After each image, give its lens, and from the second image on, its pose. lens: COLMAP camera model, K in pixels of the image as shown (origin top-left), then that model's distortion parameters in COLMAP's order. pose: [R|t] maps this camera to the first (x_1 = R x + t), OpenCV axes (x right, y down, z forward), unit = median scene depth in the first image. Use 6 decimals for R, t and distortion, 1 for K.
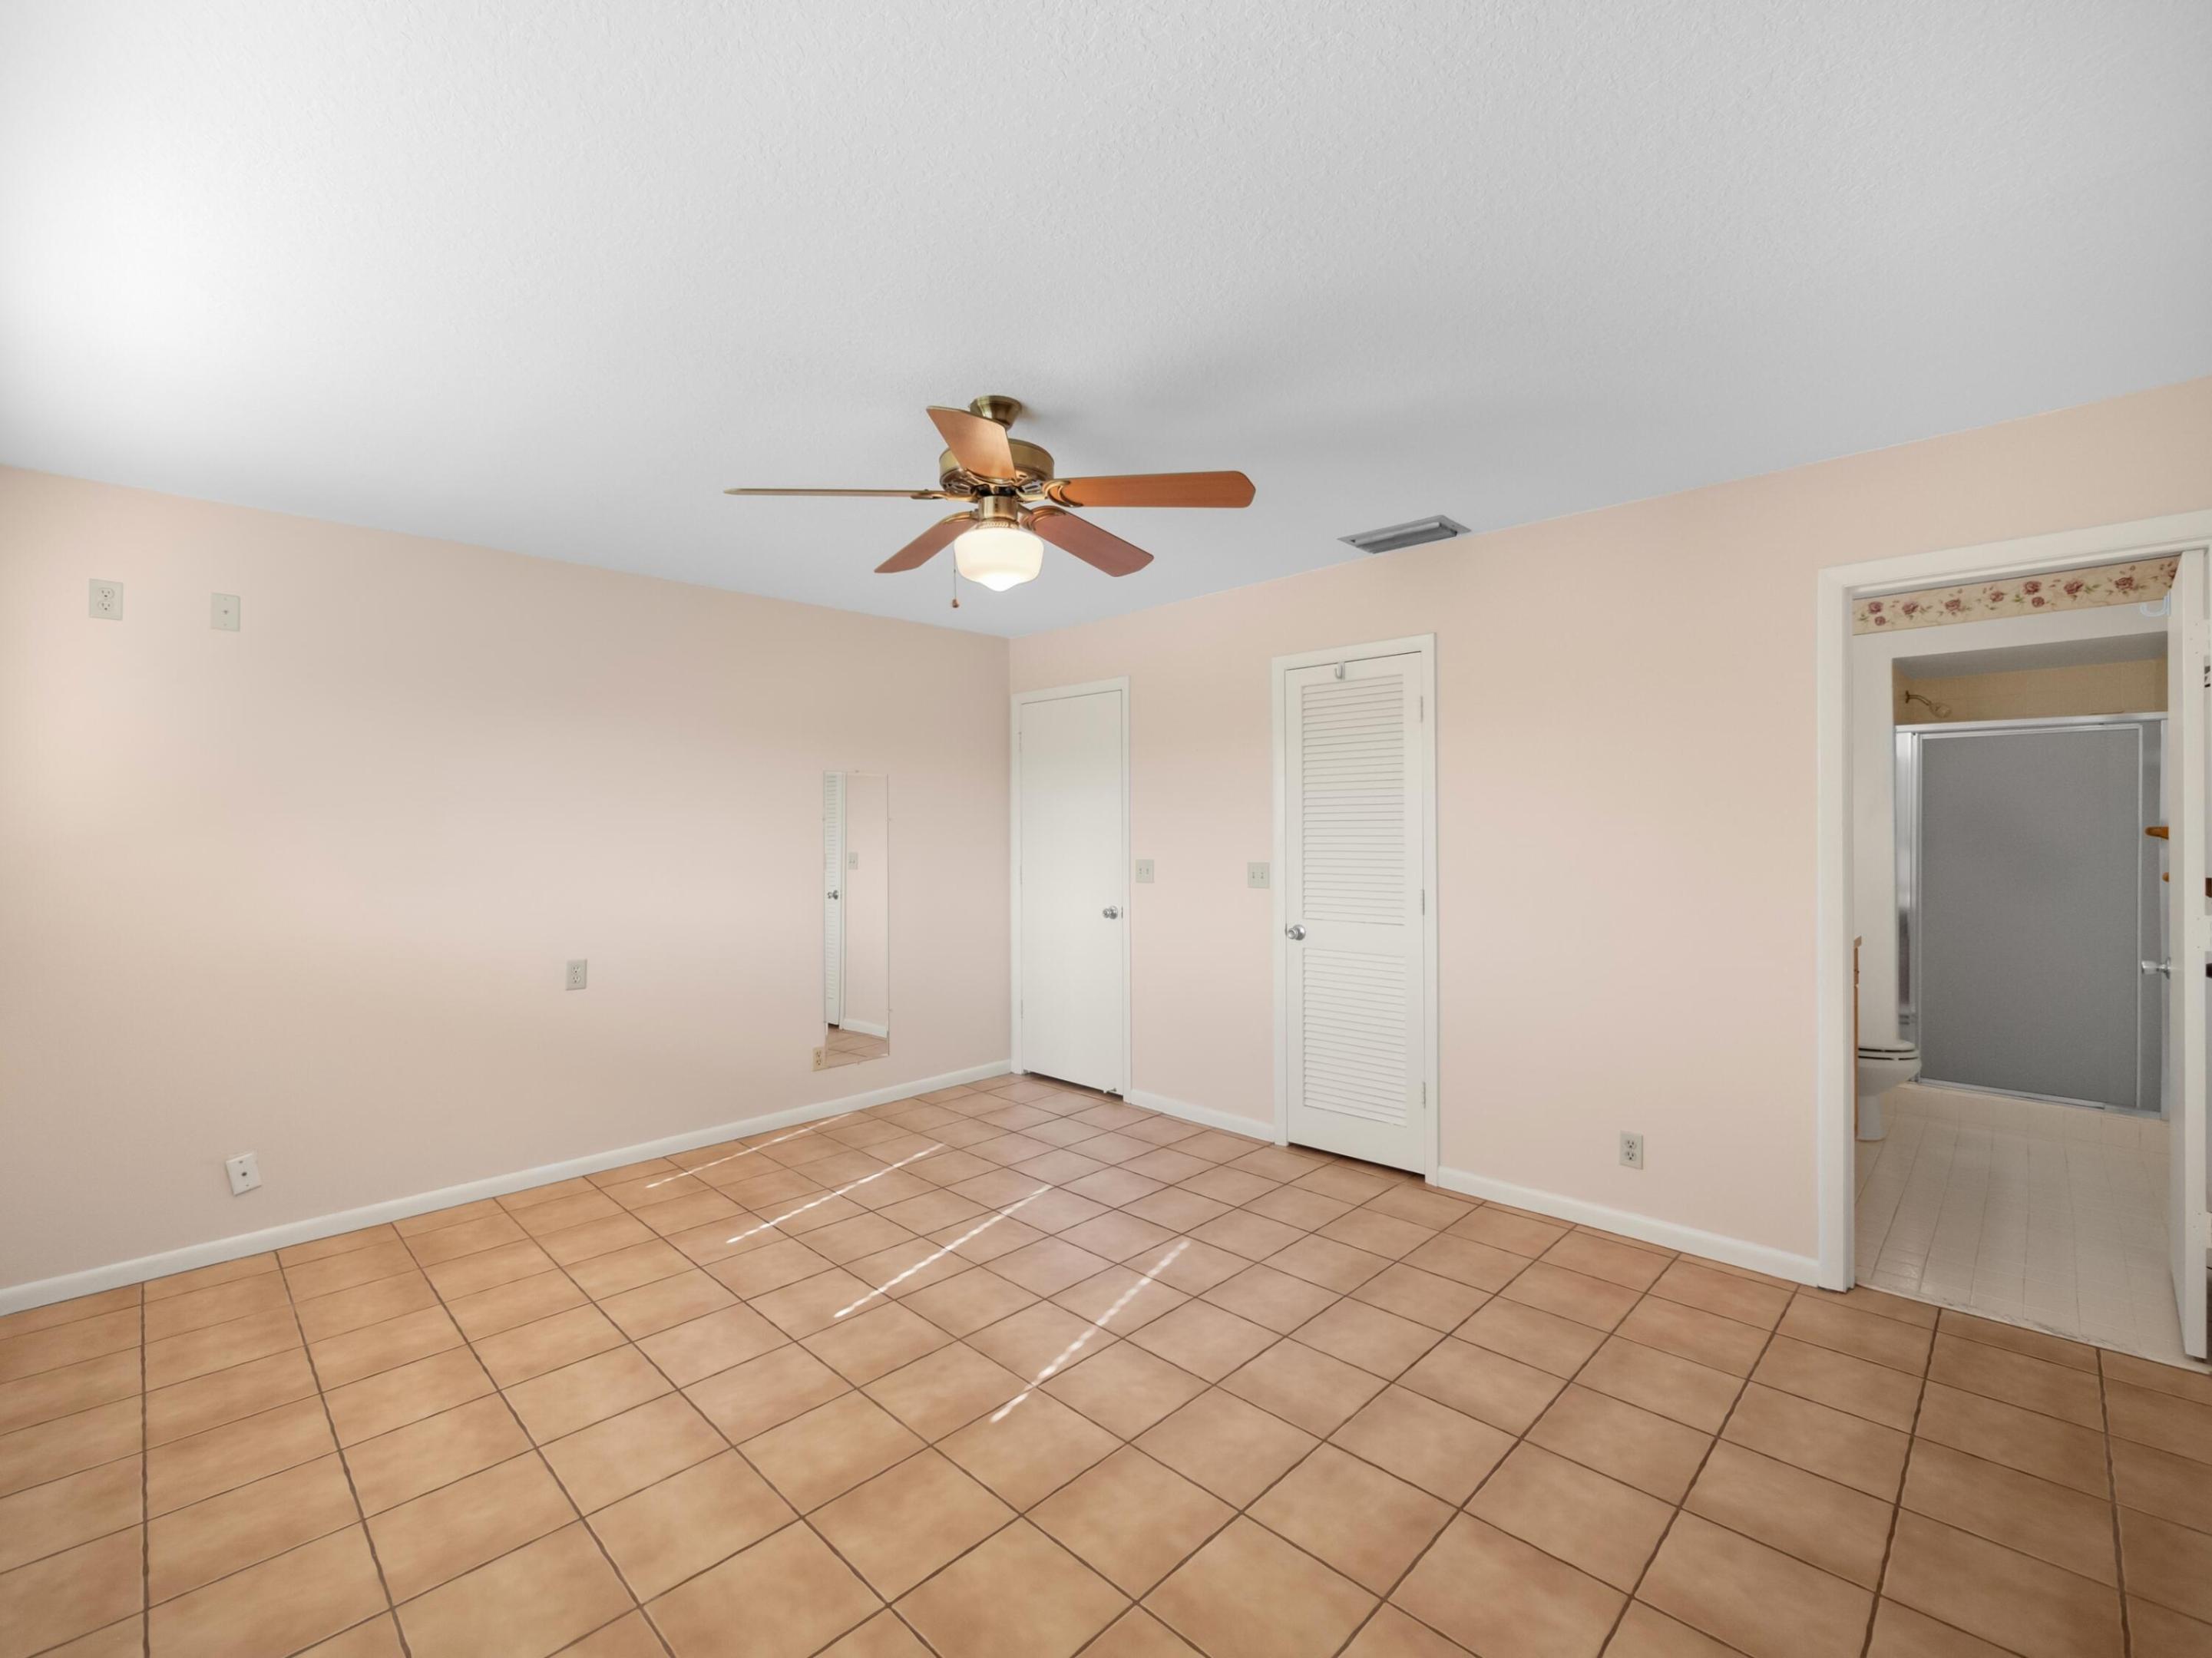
lens RADIAL K [[944.5, 0, 1106.0], [0, 944.5, 829.0], [0, 0, 1]] dist [0.000139, 0.000025]
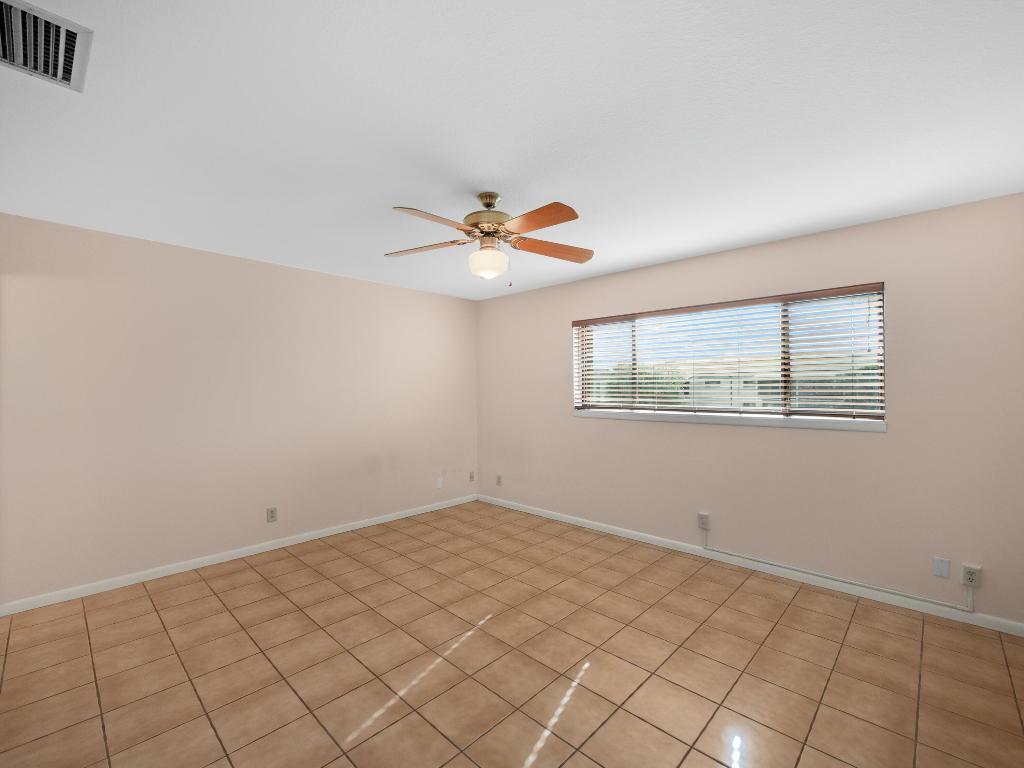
lens RADIAL K [[436.7, 0, 512.0], [0, 436.7, 384.0], [0, 0, 1]] dist [-0.001365, -0.000116]
pose [[-0.999909, 0.008282, -0.010689, -0.148687], [0.008352, 0.999944, -0.006481, -0.002024], [0.010634, -0.006569, -0.999922, 1.948110]]
